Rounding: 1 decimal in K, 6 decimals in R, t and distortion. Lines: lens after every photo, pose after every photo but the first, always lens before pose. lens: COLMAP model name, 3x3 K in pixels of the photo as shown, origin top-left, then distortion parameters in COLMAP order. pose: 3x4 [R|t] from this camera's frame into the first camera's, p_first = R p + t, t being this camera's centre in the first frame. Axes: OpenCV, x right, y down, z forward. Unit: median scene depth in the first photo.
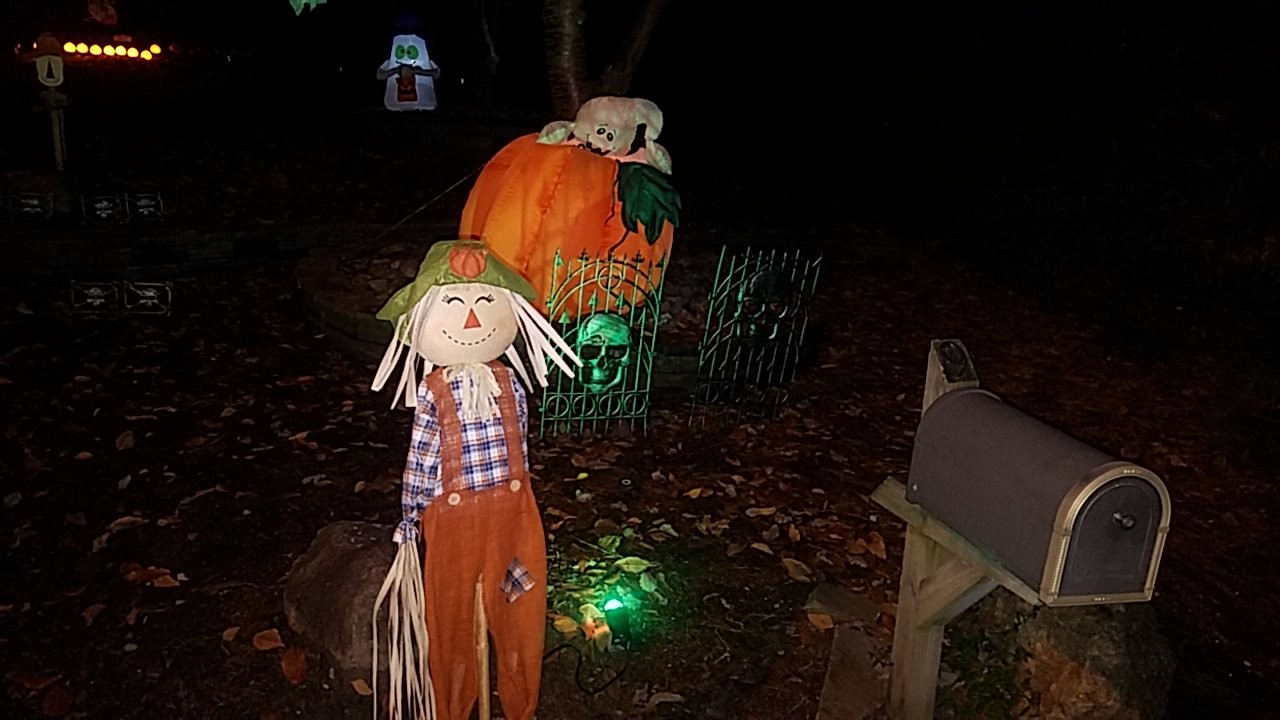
lens RADIAL K [[1002.6, 0, 640.0], [0, 1002.6, 360.0], [0, 0, 1]] dist [0.000279, -0.009652]
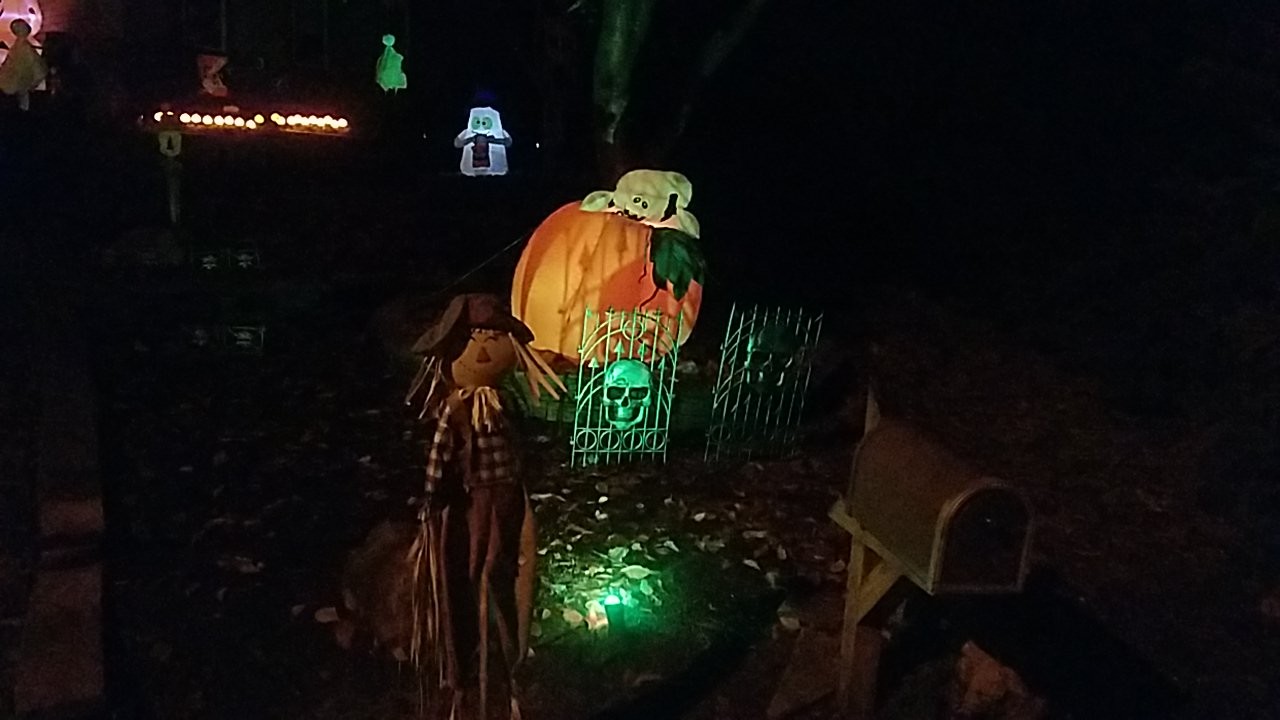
lens RADIAL K [[992.2, 0, 640.0], [0, 992.2, 360.0], [0, 0, 1]] dist [-0.002585, 0.001466]
pose [[0.997082, 0.019608, -0.073779, 0.061138], [-0.023663, 0.998233, -0.054503, 0.015696], [0.072580, 0.056089, 0.995784, -0.129190]]
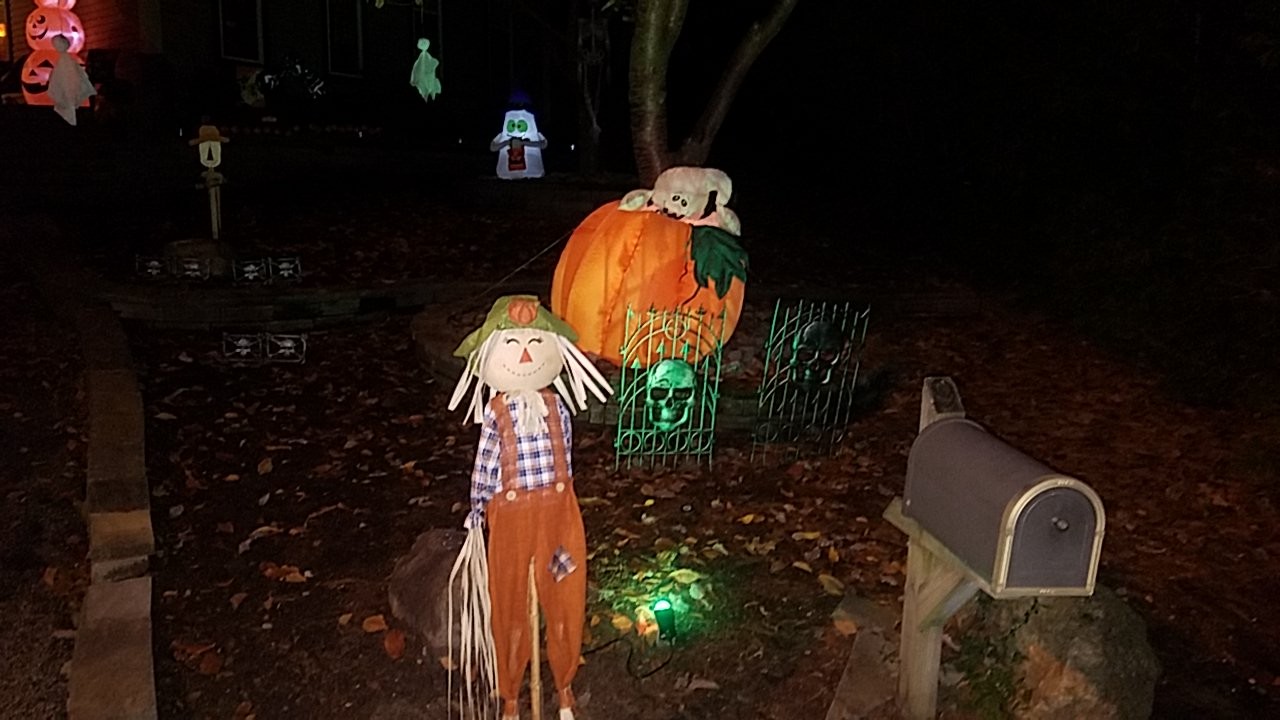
lens RADIAL K [[992.2, 0, 640.0], [0, 992.2, 360.0], [0, 0, 1]] dist [-0.002585, 0.001466]
pose [[0.993728, -0.000864, -0.111820, 0.053790], [-0.005227, 0.998519, -0.054161, 0.014663], [0.111702, 0.054406, 0.992251, -0.113108]]
